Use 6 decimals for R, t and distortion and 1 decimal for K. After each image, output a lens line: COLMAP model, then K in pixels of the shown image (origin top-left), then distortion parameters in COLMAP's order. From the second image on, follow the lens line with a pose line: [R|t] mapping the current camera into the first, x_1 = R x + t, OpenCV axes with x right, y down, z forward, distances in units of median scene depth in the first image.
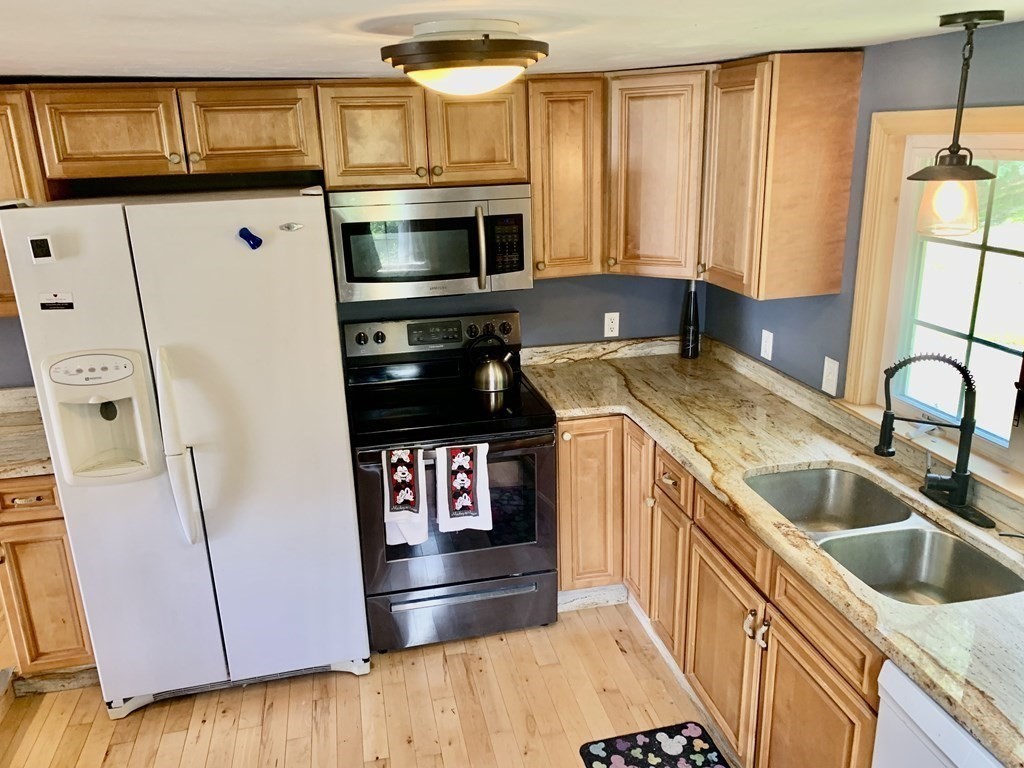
lens RADIAL K [[776.9, 0, 504.9], [0, 776.9, 375.6], [0, 0, 1]] dist [0.052438, -0.067682]
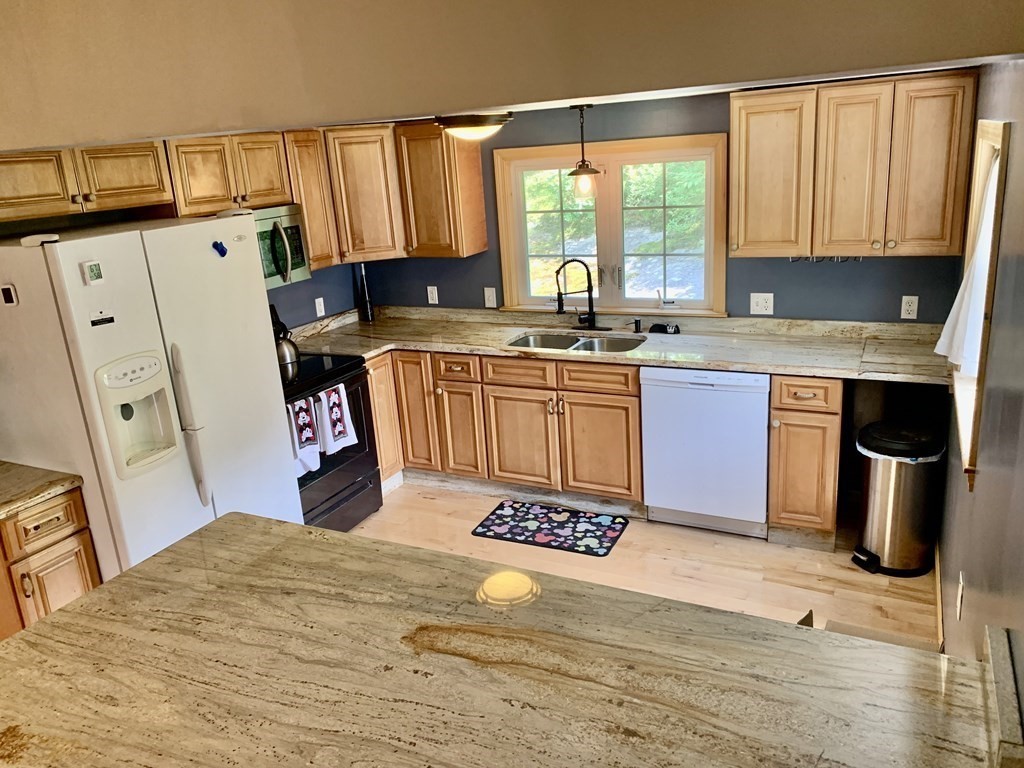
lens RADIAL K [[776.9, 0, 505.5], [0, 776.9, 382.9], [0, 0, 1]] dist [0.052438, -0.067682]
pose [[0.628261, -0.238186, 0.740646, -0.895862], [0.277417, 0.957990, 0.072761, 0.066778], [-0.726862, 0.159755, 0.667945, -0.168218]]
